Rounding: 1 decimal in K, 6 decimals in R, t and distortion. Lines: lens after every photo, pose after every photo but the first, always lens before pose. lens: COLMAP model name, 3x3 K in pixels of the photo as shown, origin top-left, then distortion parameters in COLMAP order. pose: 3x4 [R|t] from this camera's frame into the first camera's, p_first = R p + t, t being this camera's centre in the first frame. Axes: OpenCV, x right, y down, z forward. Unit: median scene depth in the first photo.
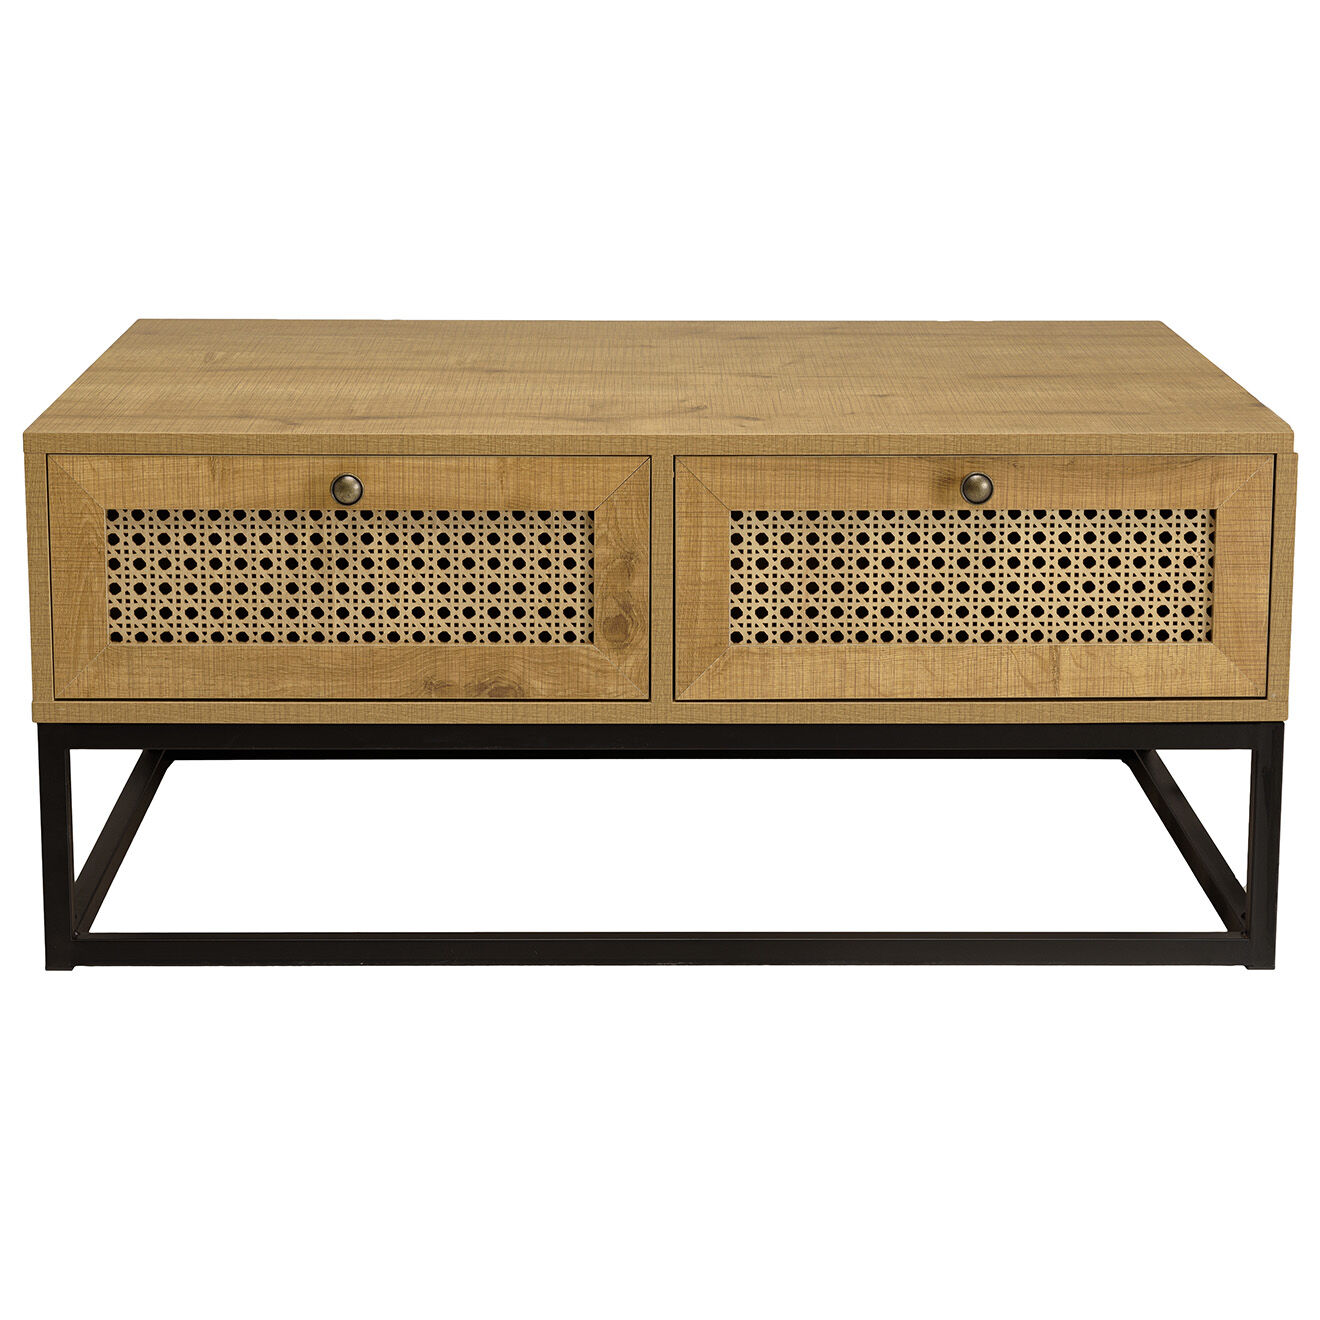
lens RADIAL K [[3208.2, 0, 657.6], [0, 3208.2, 650.2], [0, 0, 1]] dist [-0.030370, 0.000000]
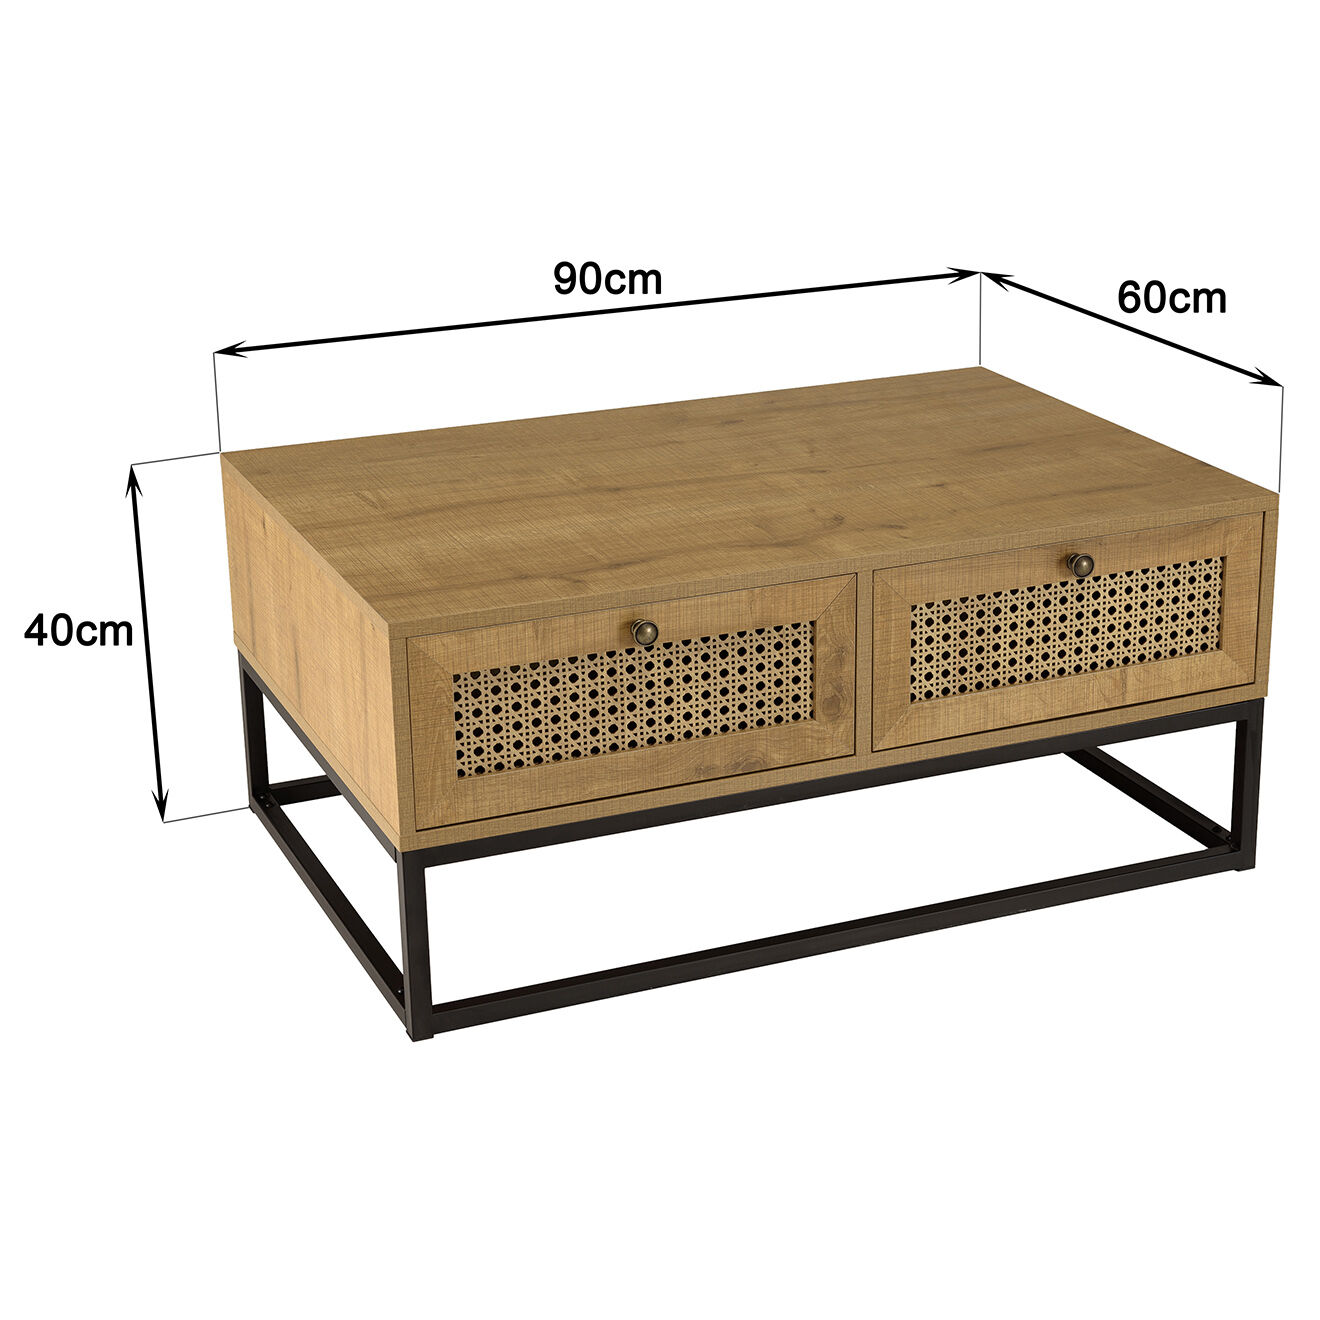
lens RADIAL K [[2626.4, 0, 725.9], [0, 2626.4, 708.8], [0, 0, 1]] dist [-0.020915, 0.000000]
pose [[0.919851, -0.149588, 0.362626, -0.435421], [0.100094, 0.983340, 0.151738, -0.170053], [-0.379283, -0.103280, 0.919499, 0.044877]]
